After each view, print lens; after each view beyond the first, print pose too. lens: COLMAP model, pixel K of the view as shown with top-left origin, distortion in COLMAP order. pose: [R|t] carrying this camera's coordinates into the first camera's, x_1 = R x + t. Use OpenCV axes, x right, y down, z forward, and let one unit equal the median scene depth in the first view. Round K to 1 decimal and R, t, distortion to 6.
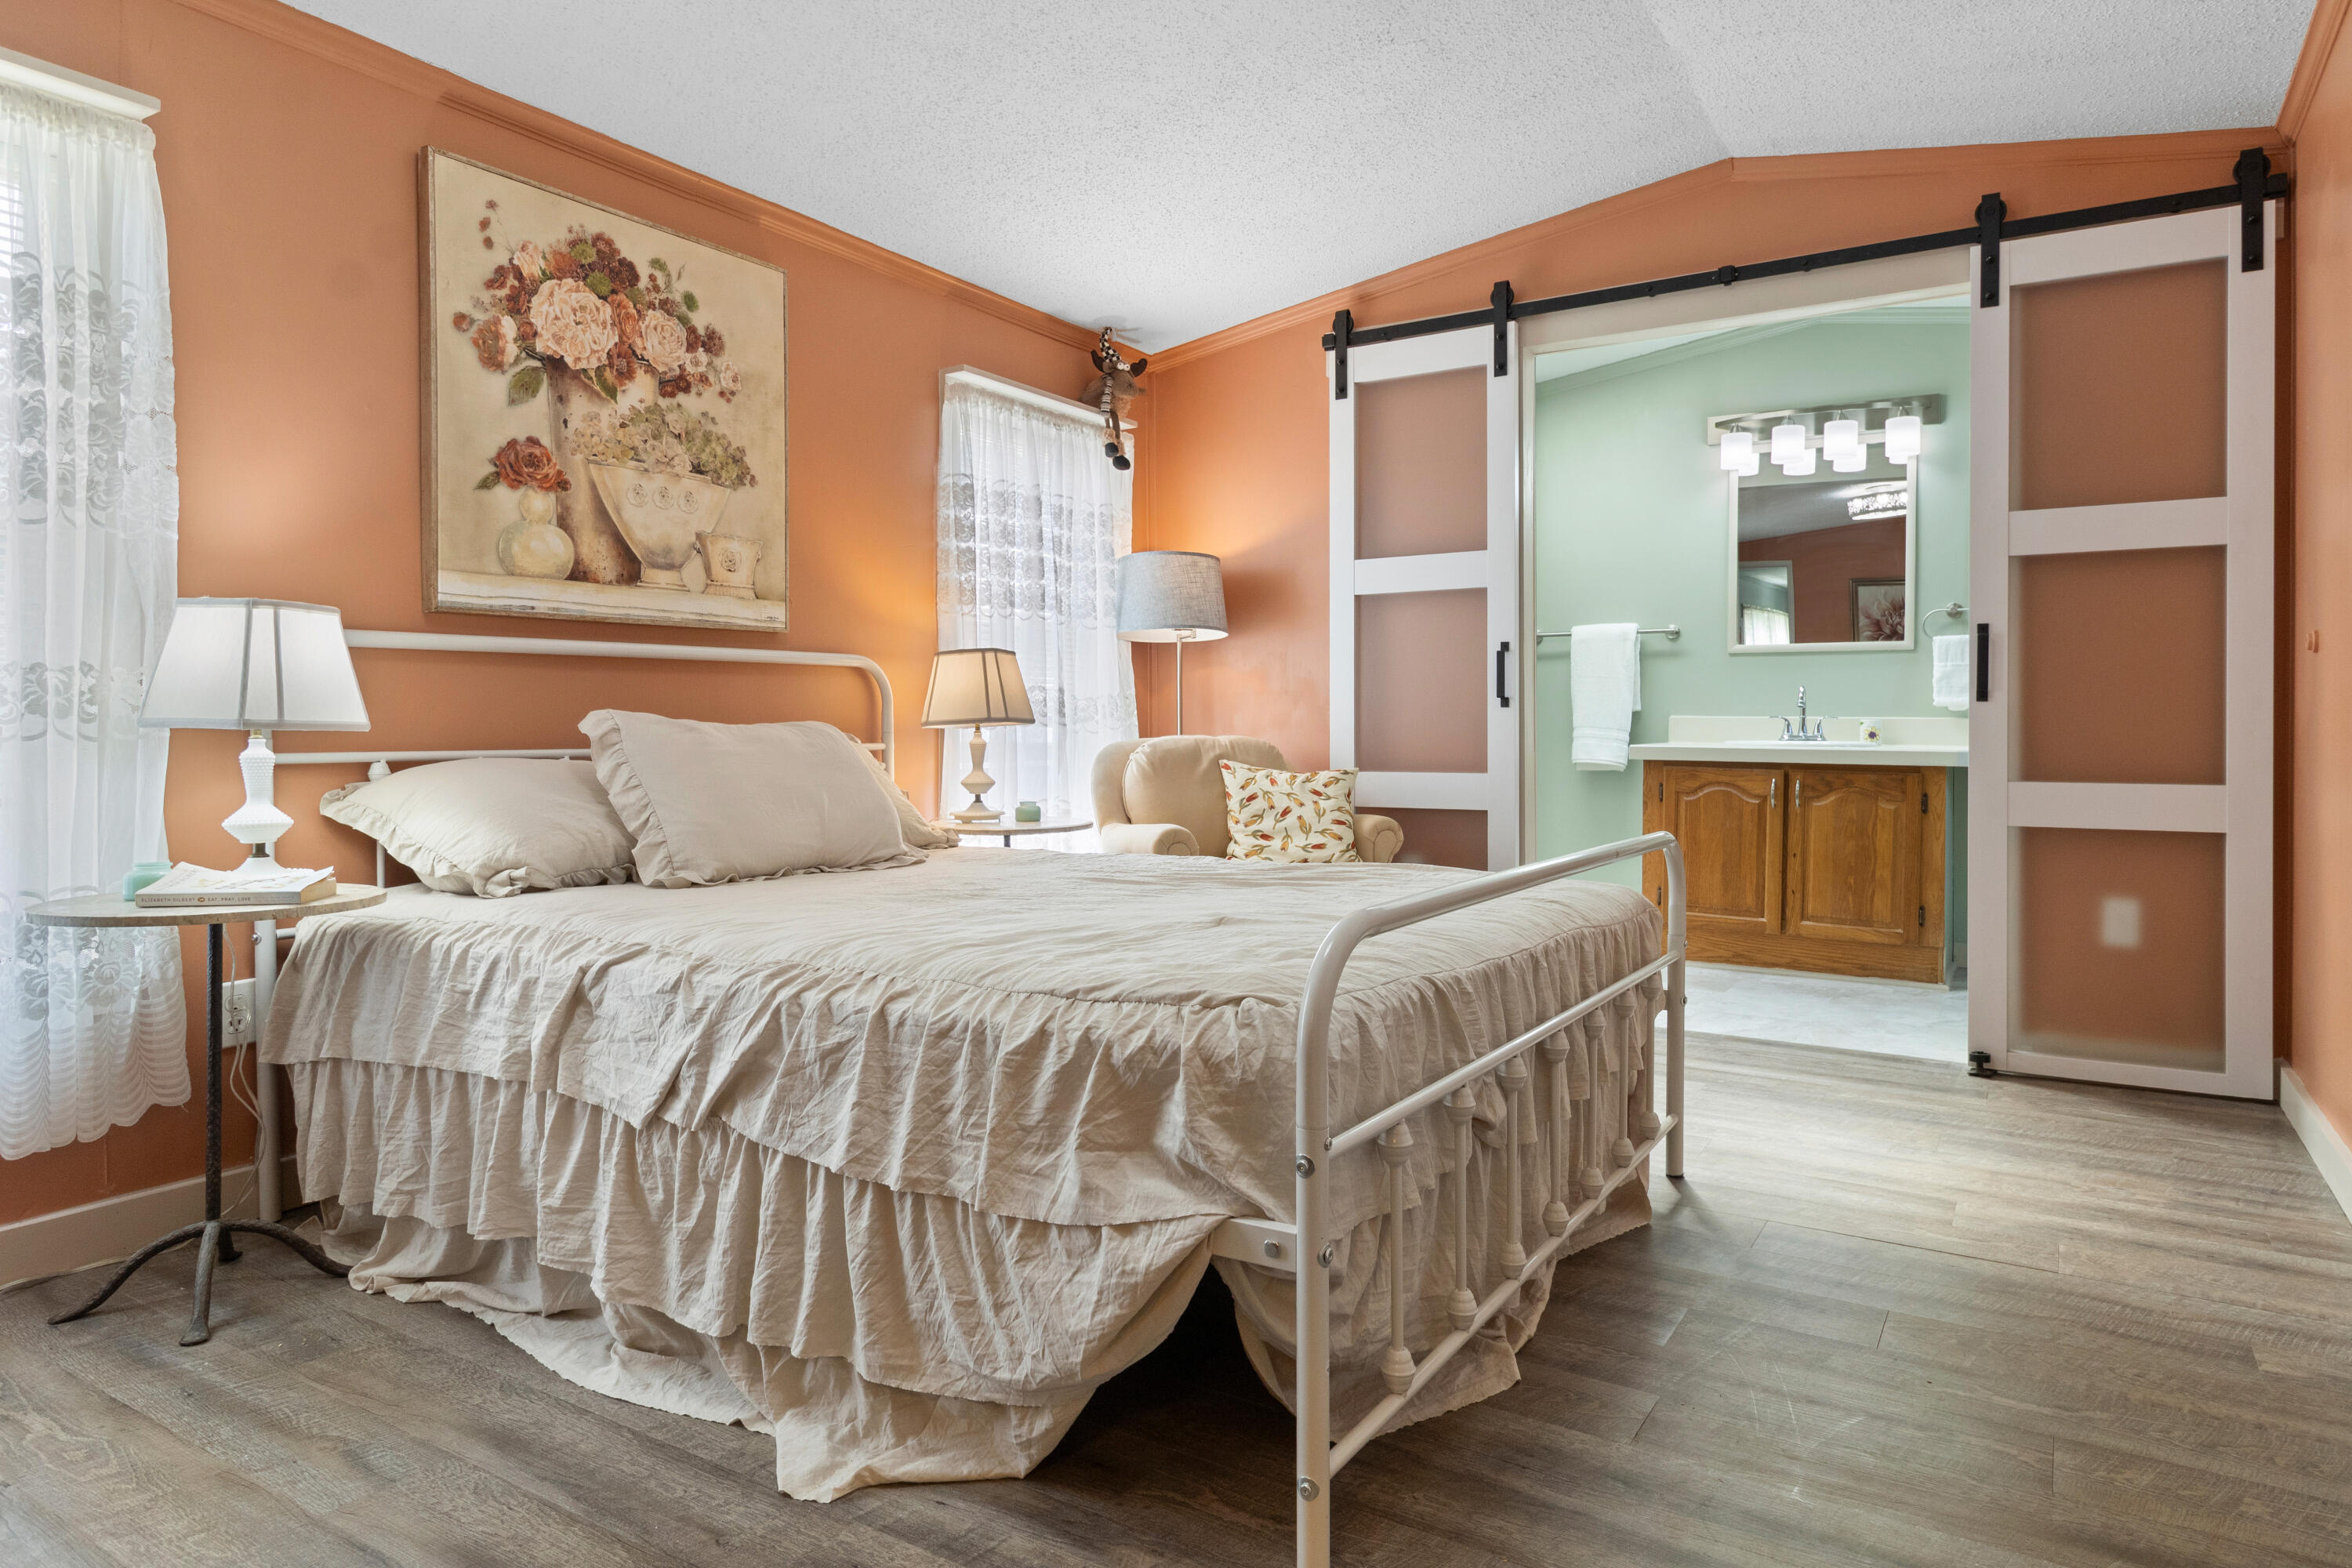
lens RADIAL K [[1395.4, 0, 1176.0], [0, 1395.4, 740.1], [0, 0, 1]] dist [0.001007, -0.000697]
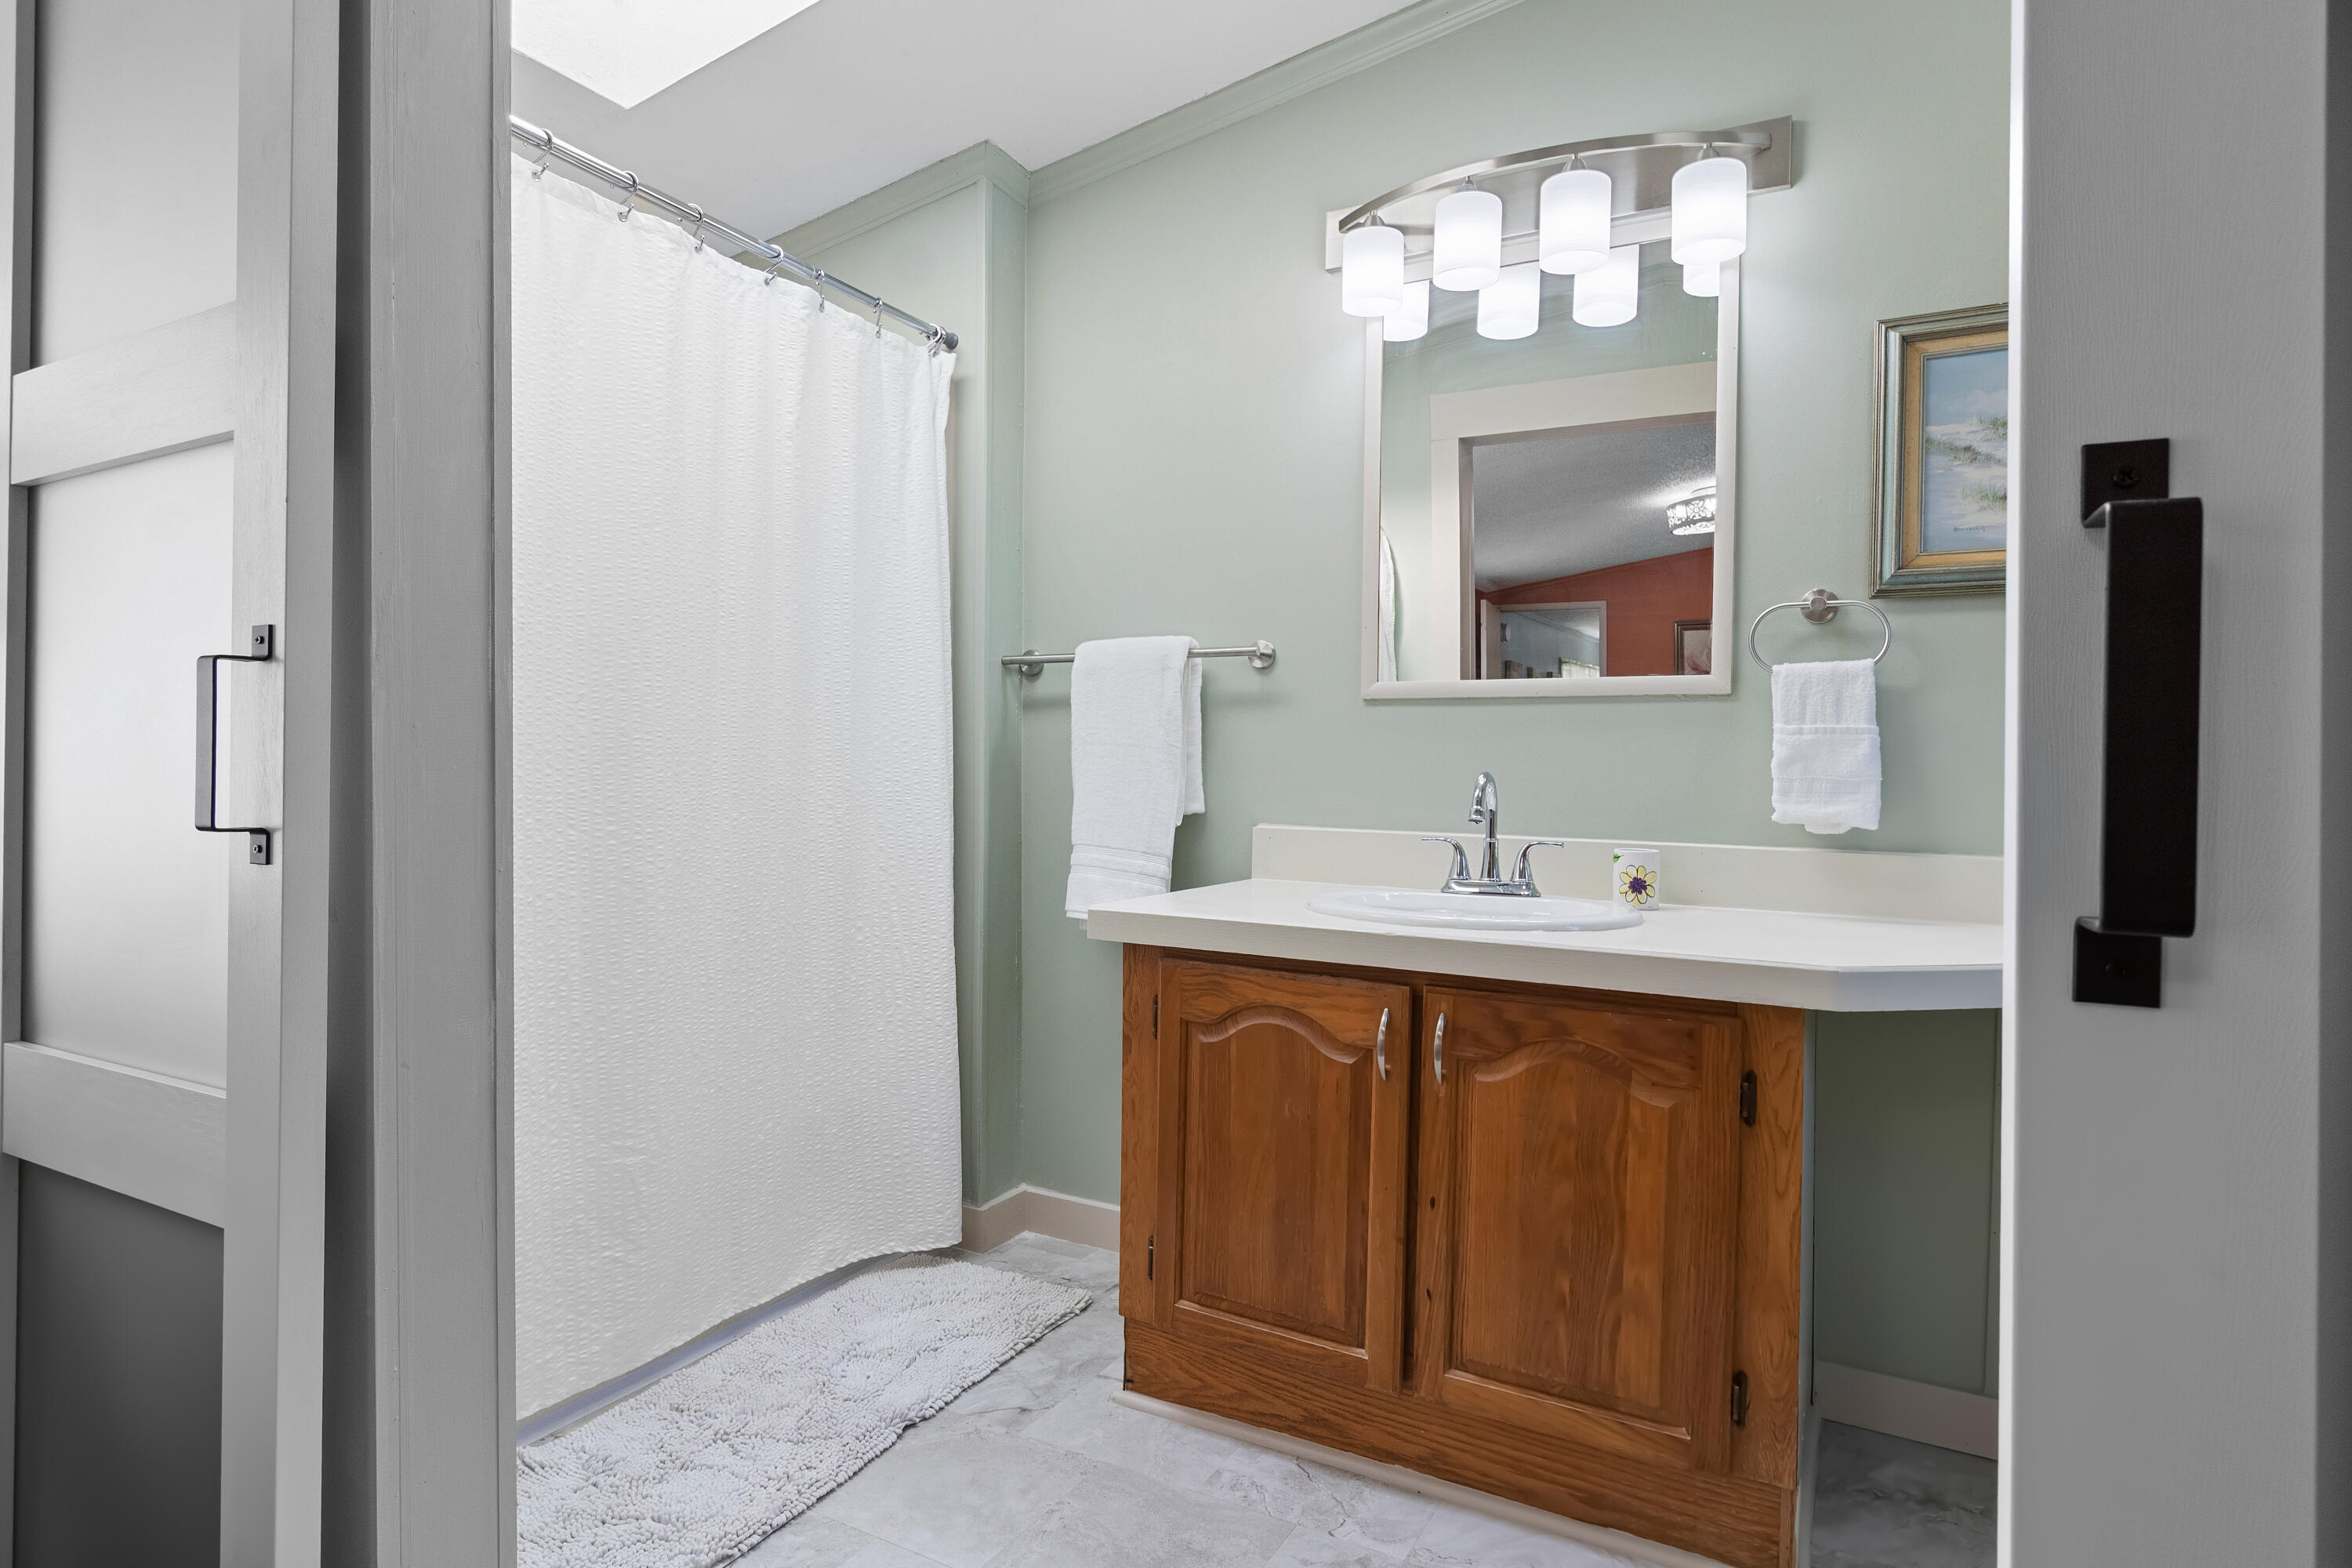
lens RADIAL K [[1277.4, 0, 1178.3], [0, 1277.4, 775.6], [0, 0, 1]] dist [0.000927, 0.000043]
pose [[0.998147, 0.009964, 0.060032, 0.452958], [-0.009522, 0.999925, -0.007644, -0.046931], [-0.060104, 0.007058, 0.998167, 0.832867]]
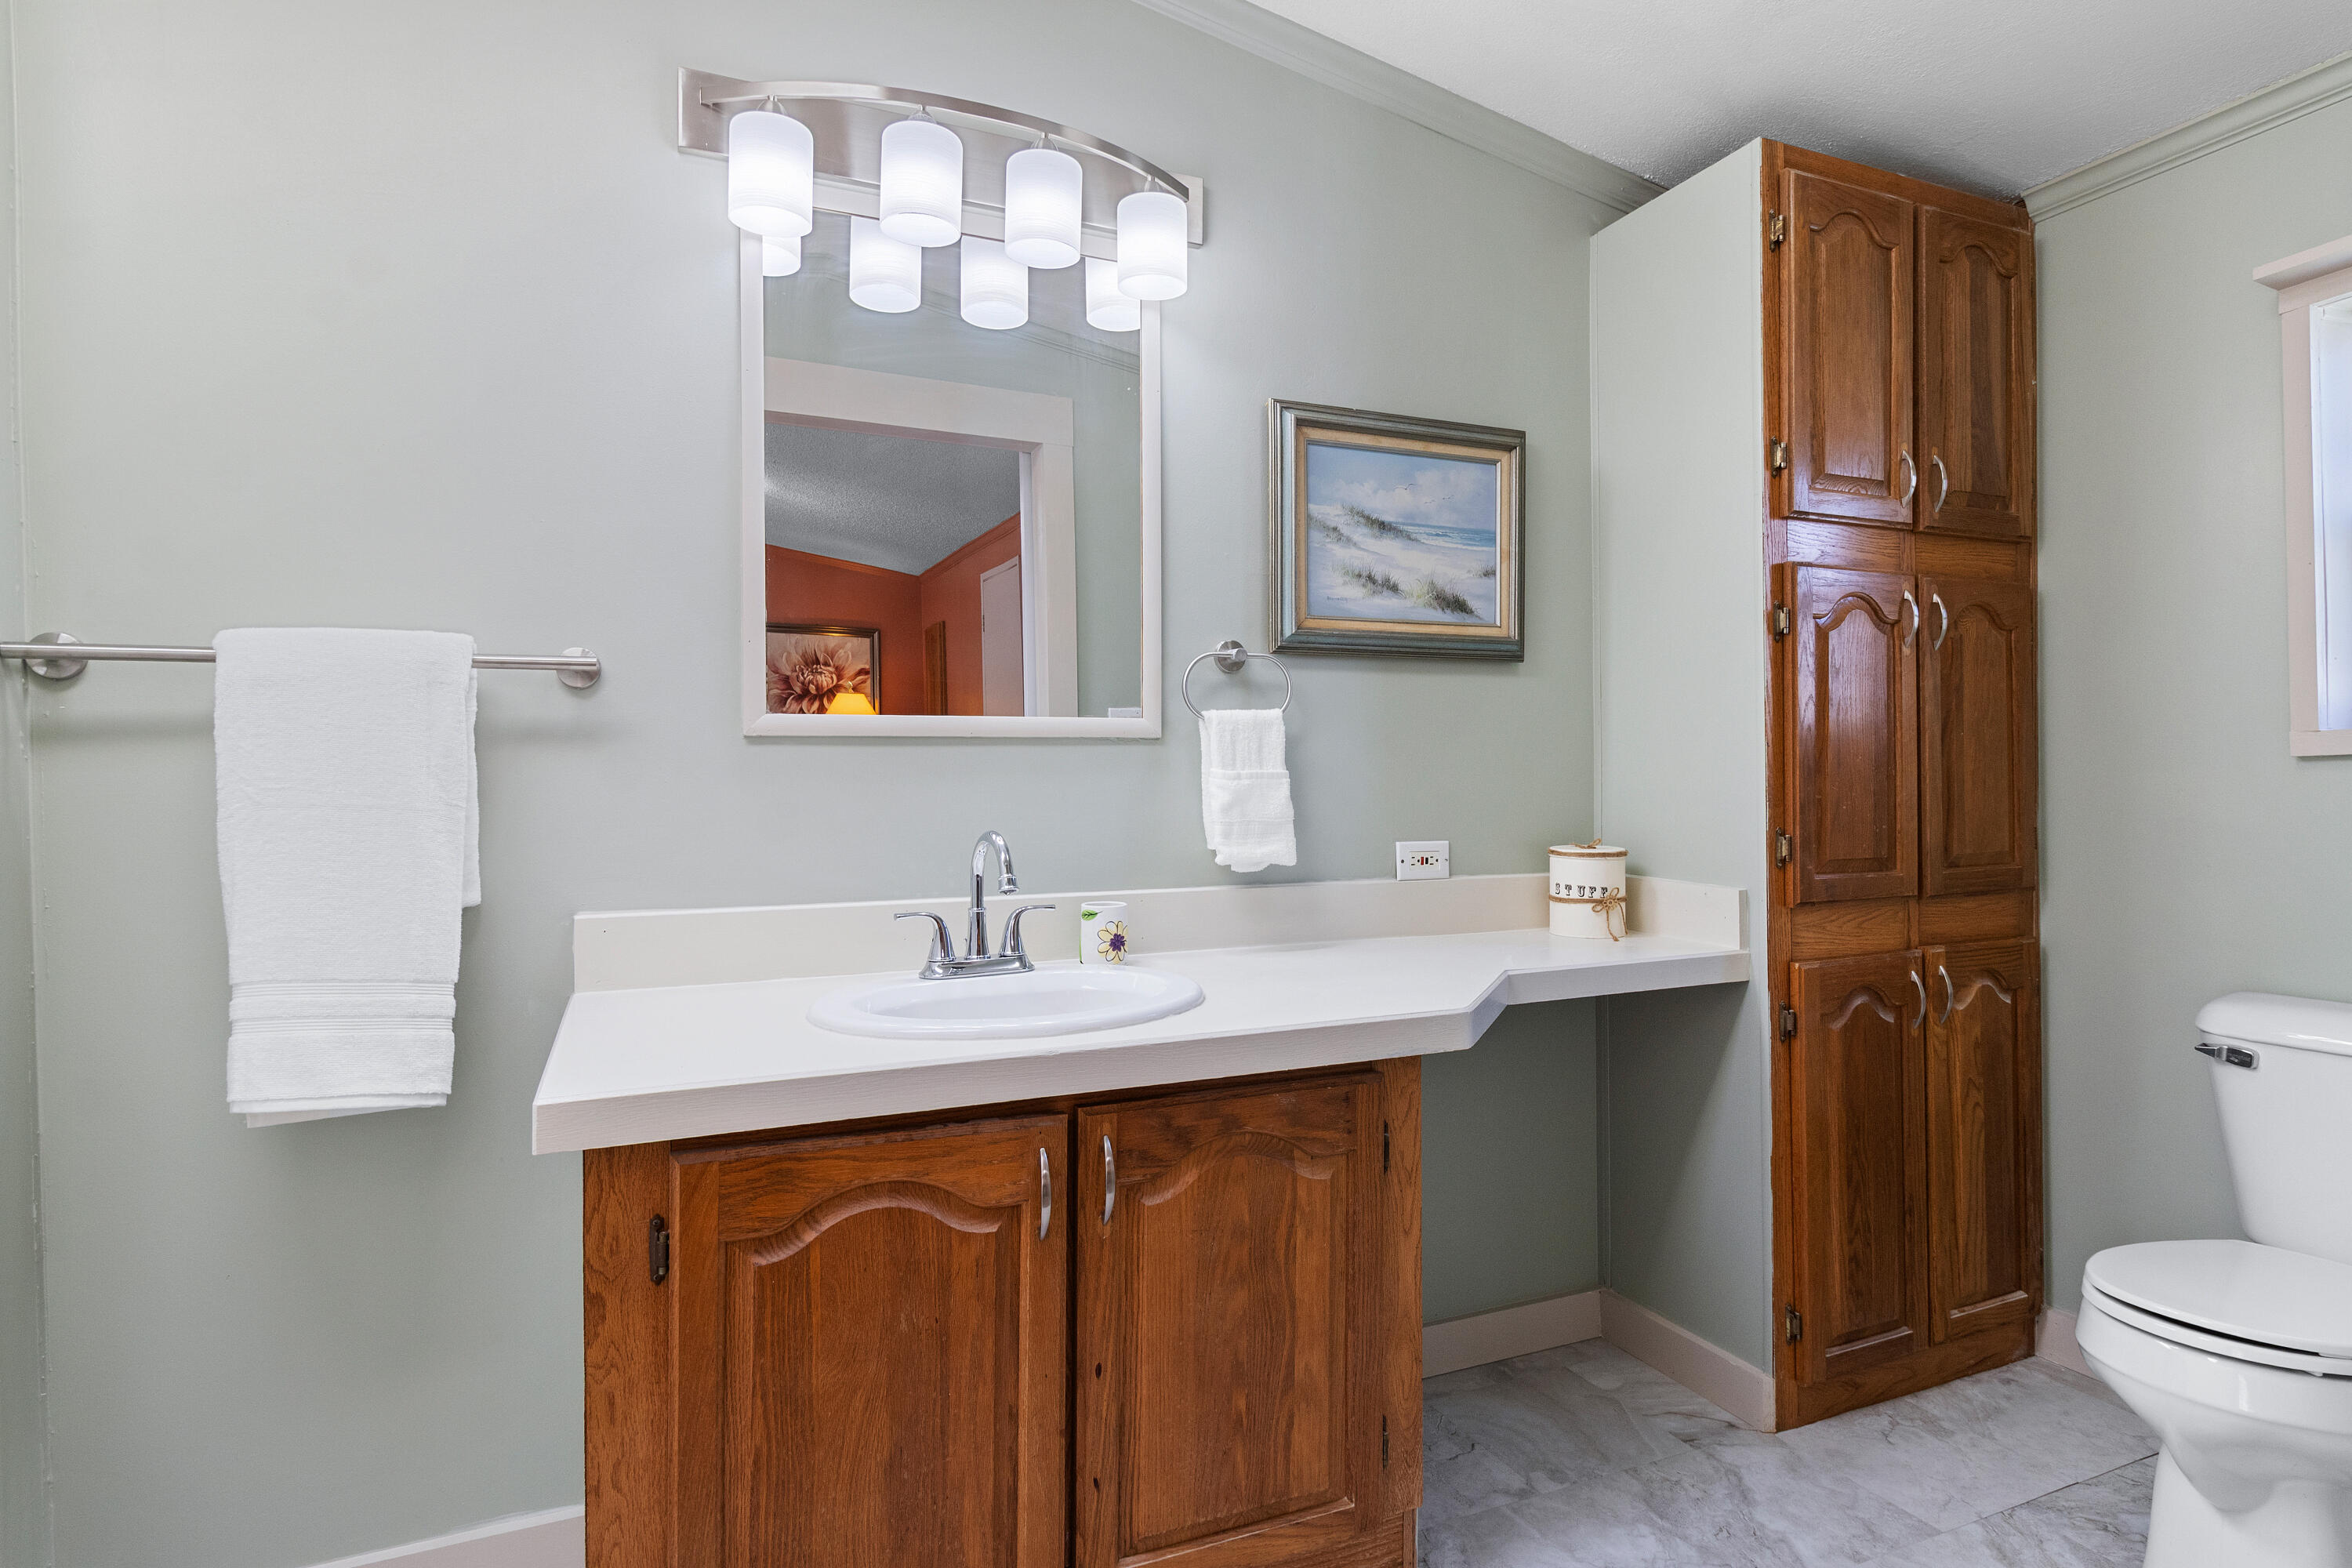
lens RADIAL K [[1244.0, 0, 1211.7], [0, 1244.0, 776.7], [0, 0, 1]] dist [0.003418, 0.000328]
pose [[0.549775, -0.012708, 0.835216, 0.281574], [0.020142, 0.999795, 0.001954, -0.073541], [-0.835070, 0.015749, 0.549918, 1.063279]]
